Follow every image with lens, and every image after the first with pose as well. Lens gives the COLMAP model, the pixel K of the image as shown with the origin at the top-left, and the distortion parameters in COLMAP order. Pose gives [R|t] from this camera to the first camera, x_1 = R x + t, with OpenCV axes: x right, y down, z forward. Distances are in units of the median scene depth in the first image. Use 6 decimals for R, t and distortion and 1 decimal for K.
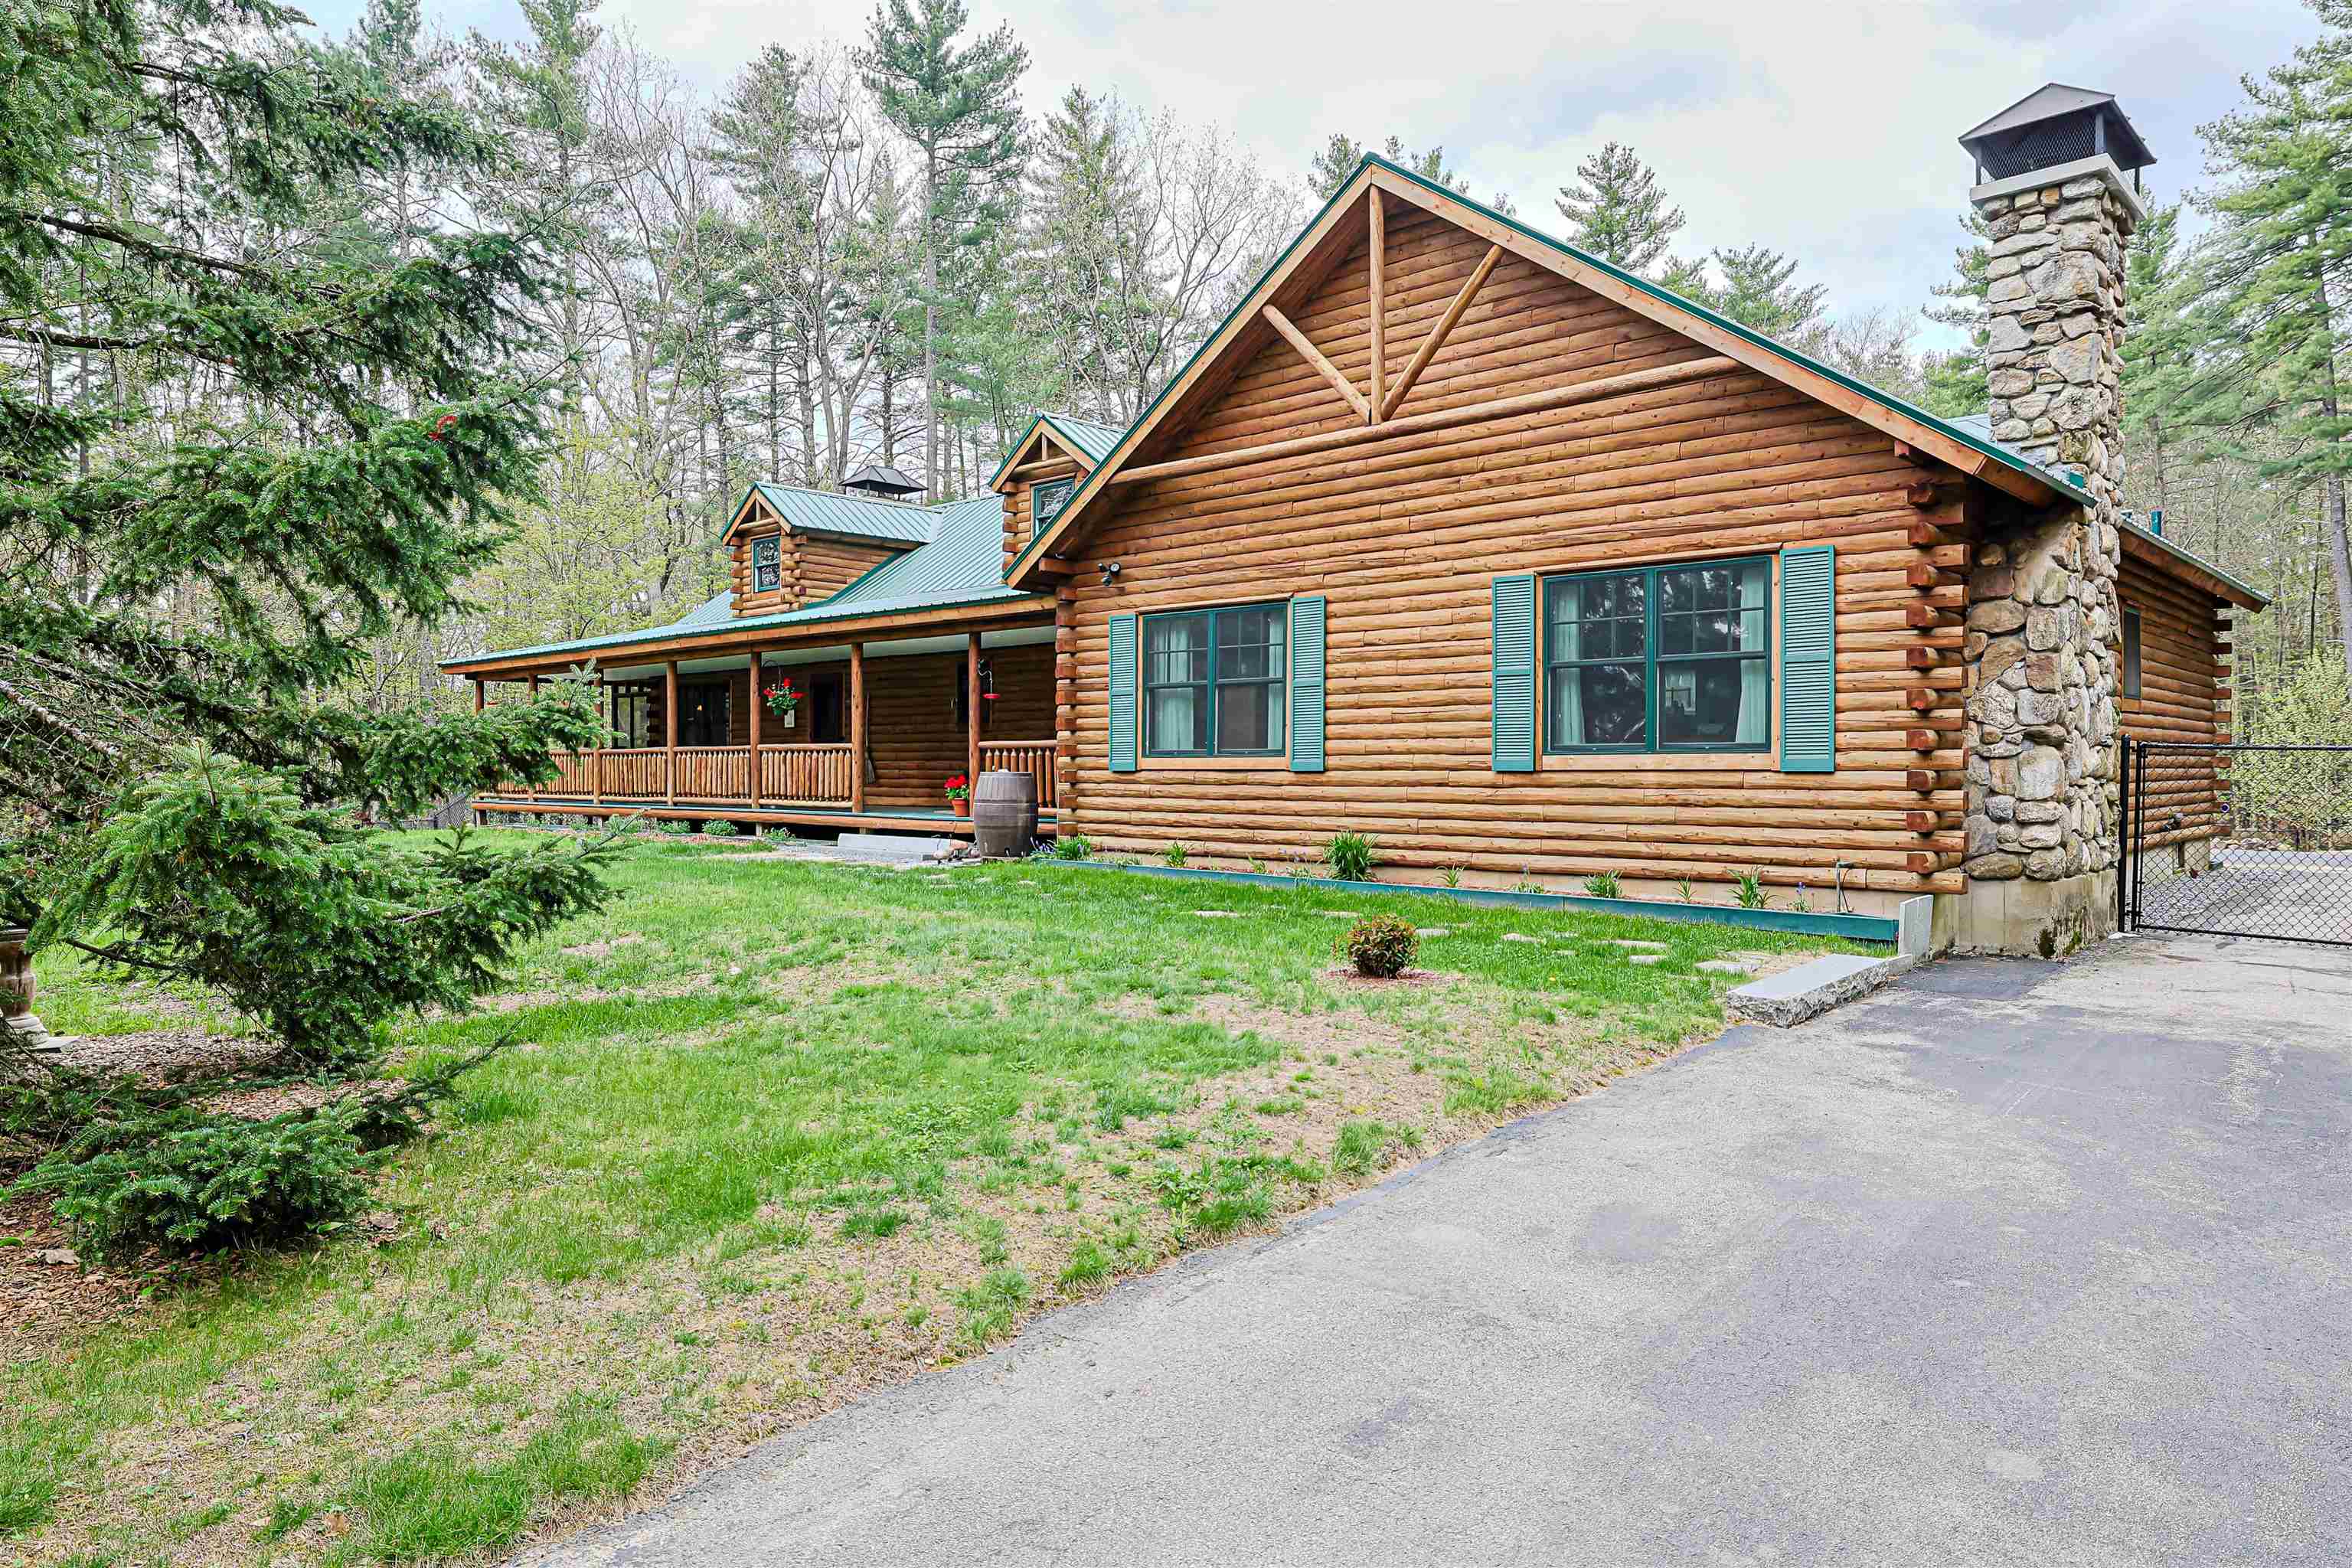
lens RADIAL K [[1469.5, 0, 1176.0], [0, 1469.5, 784.0], [0, 0, 1]] dist [-0.025366, 0.027240]
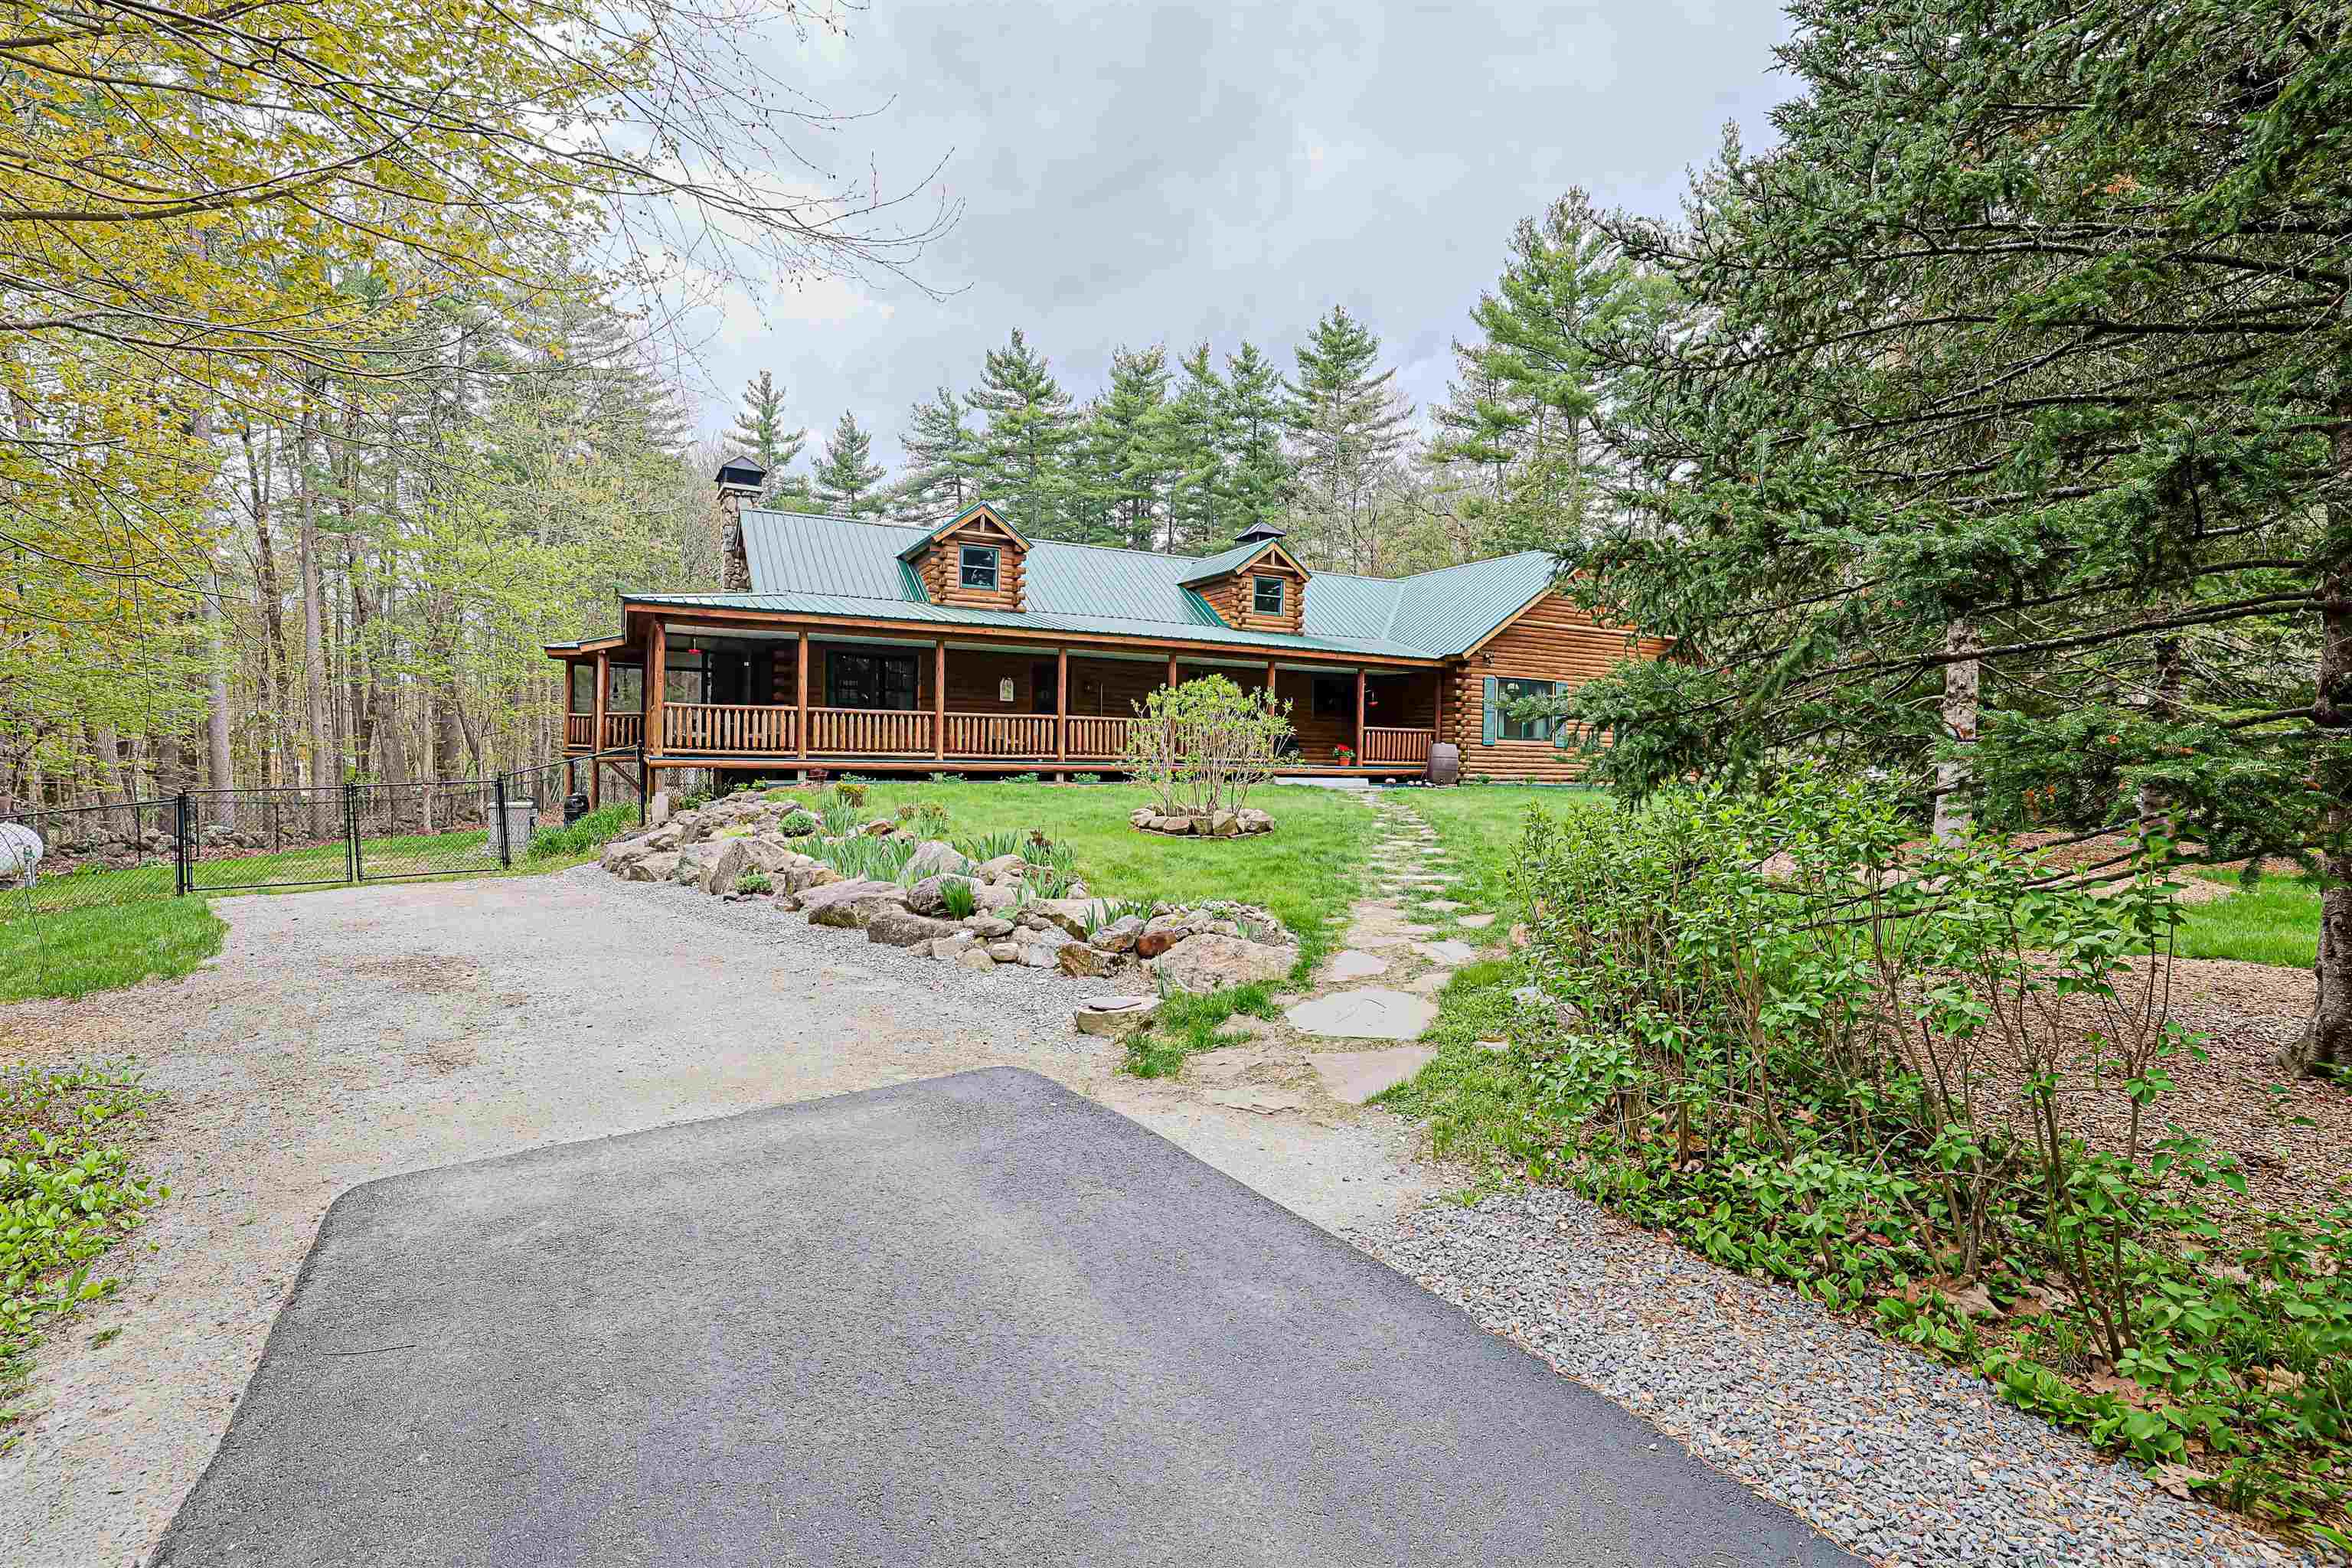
lens RADIAL K [[1082.7, 0, 1151.4], [0, 1082.7, 785.5], [0, 0, 1]] dist [-0.072772, -0.000233]
pose [[0.352958, -0.016805, 0.935488, -1.983102], [-0.006909, 0.999765, 0.020567, 0.026384], [-0.935614, -0.013722, 0.352758, 0.989264]]
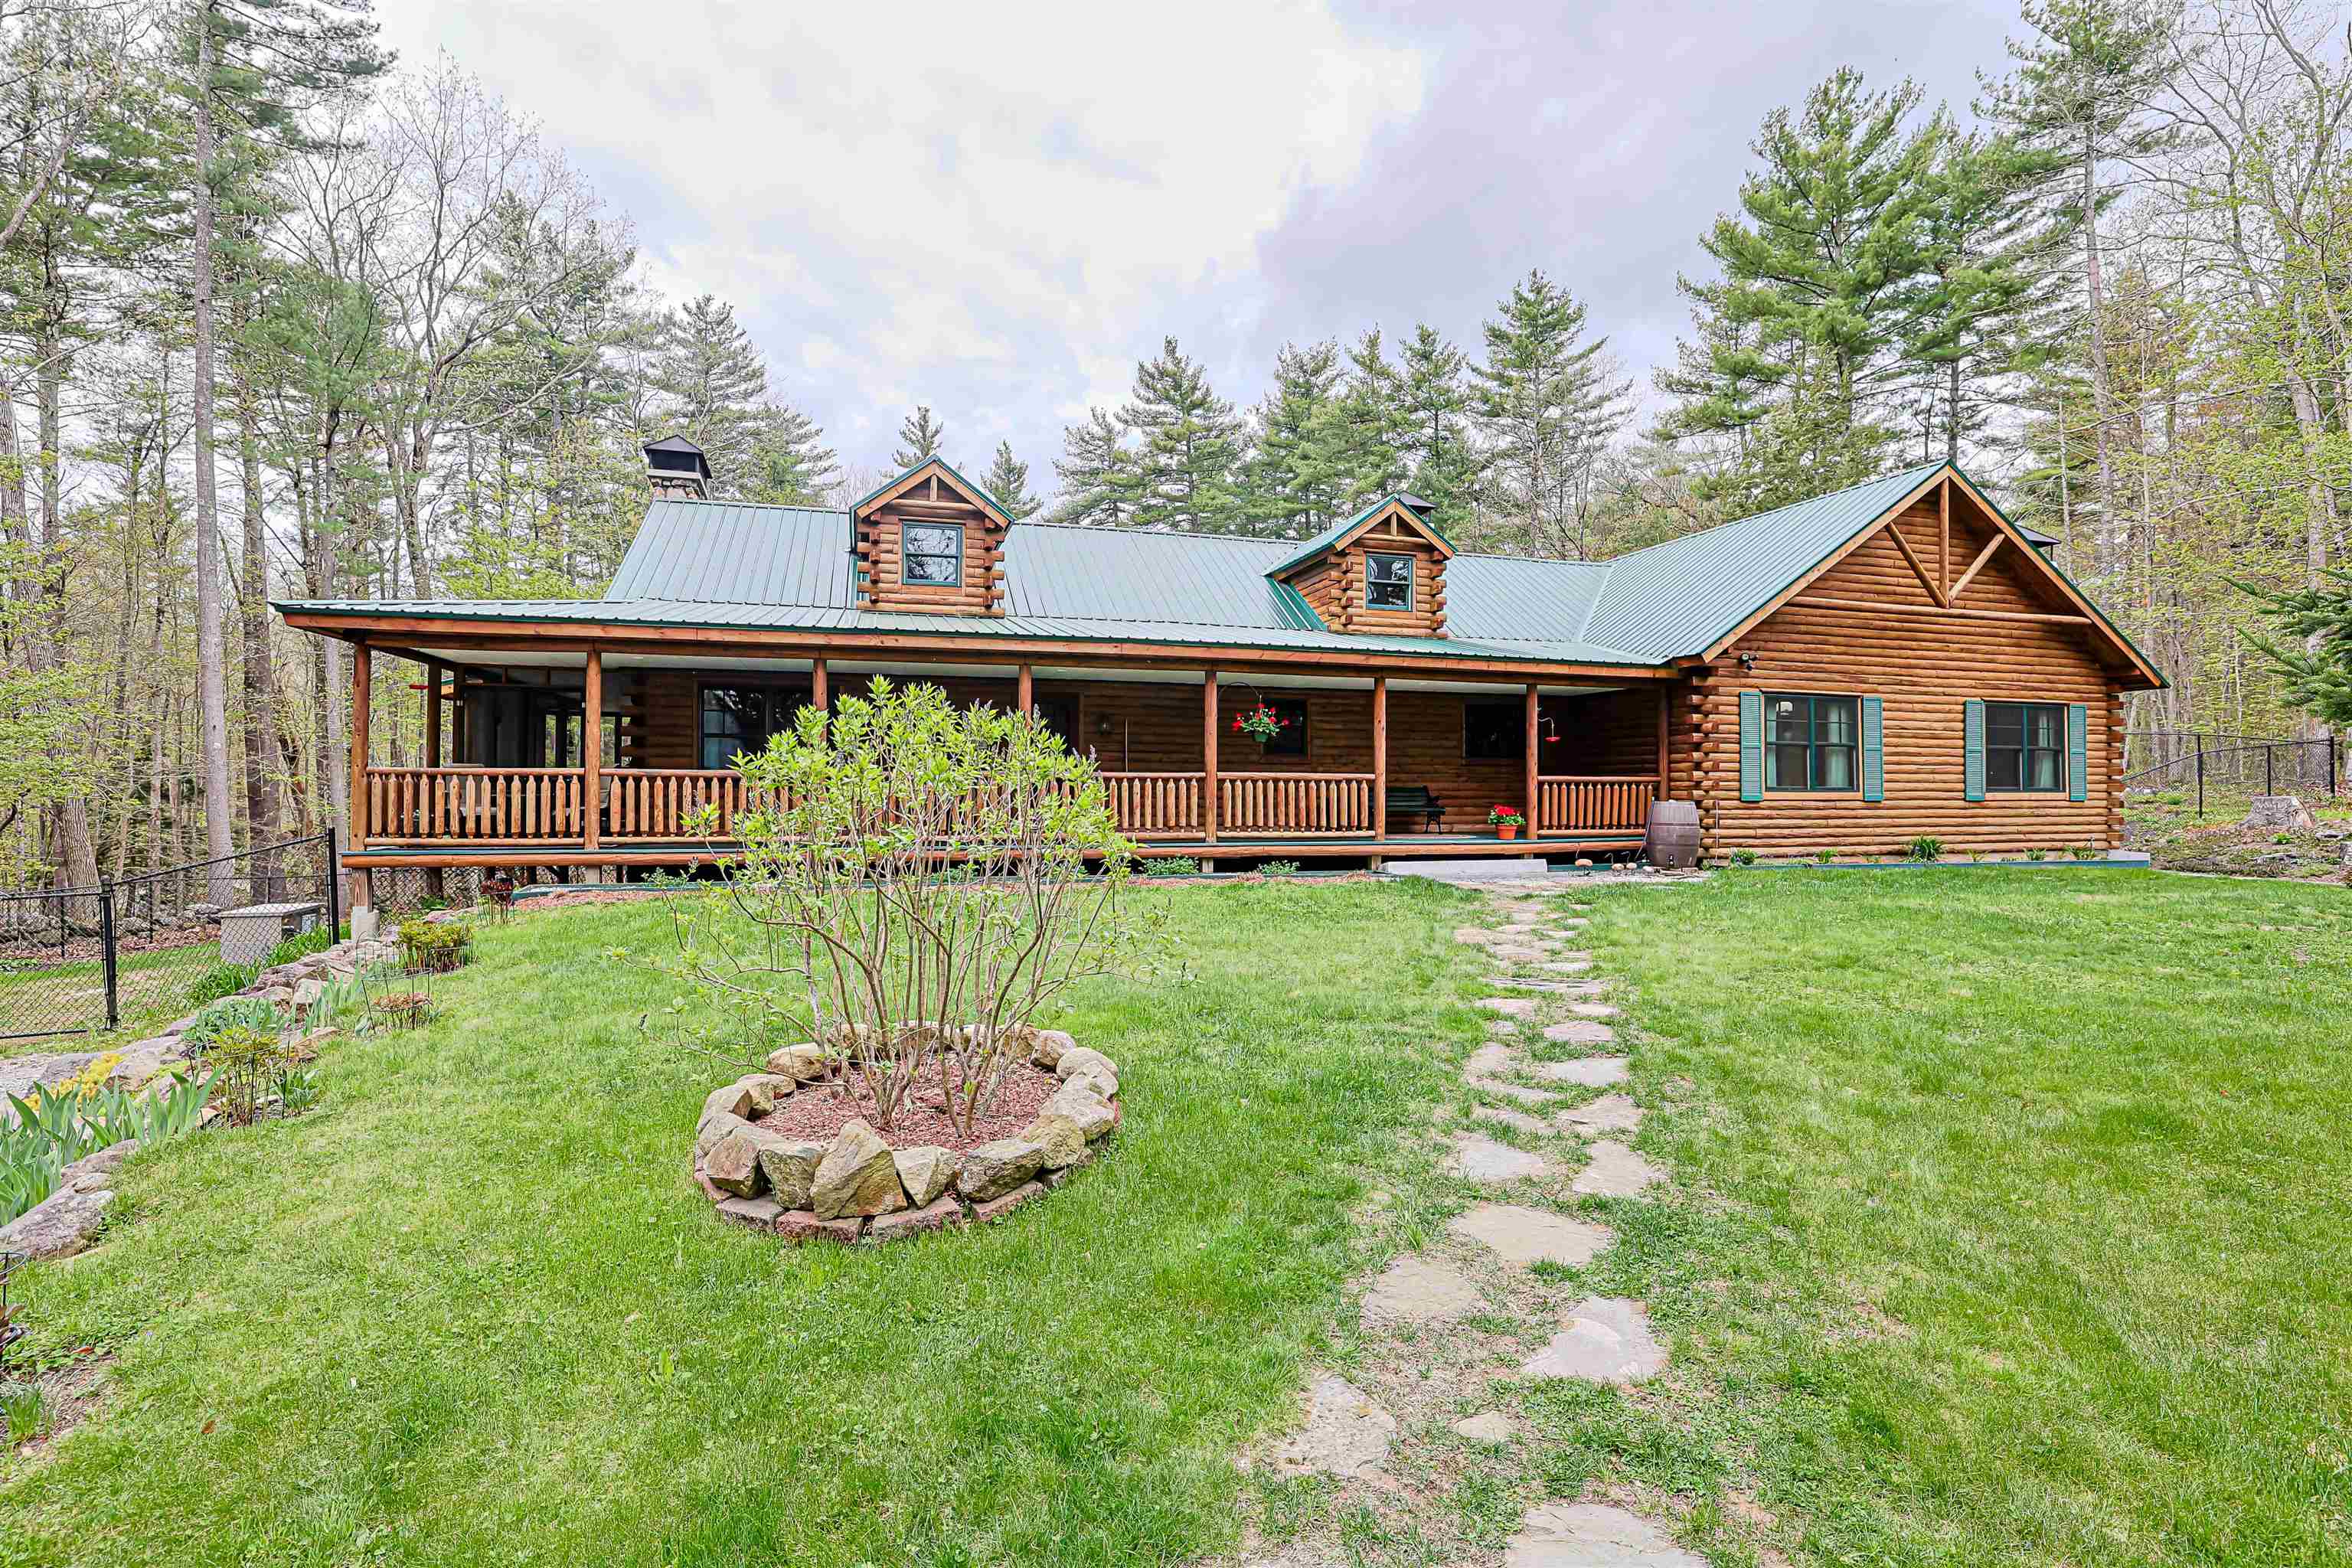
lens RADIAL K [[1075.8, 0, 1158.5], [0, 1075.8, 783.4], [0, 0, 1]] dist [-0.048839, 0.018815]
pose [[0.525387, 0.010554, 0.850798, -1.339303], [0.006625, 0.999842, -0.016494, -0.013765], [-0.850838, 0.014303, 0.525234, 1.042945]]
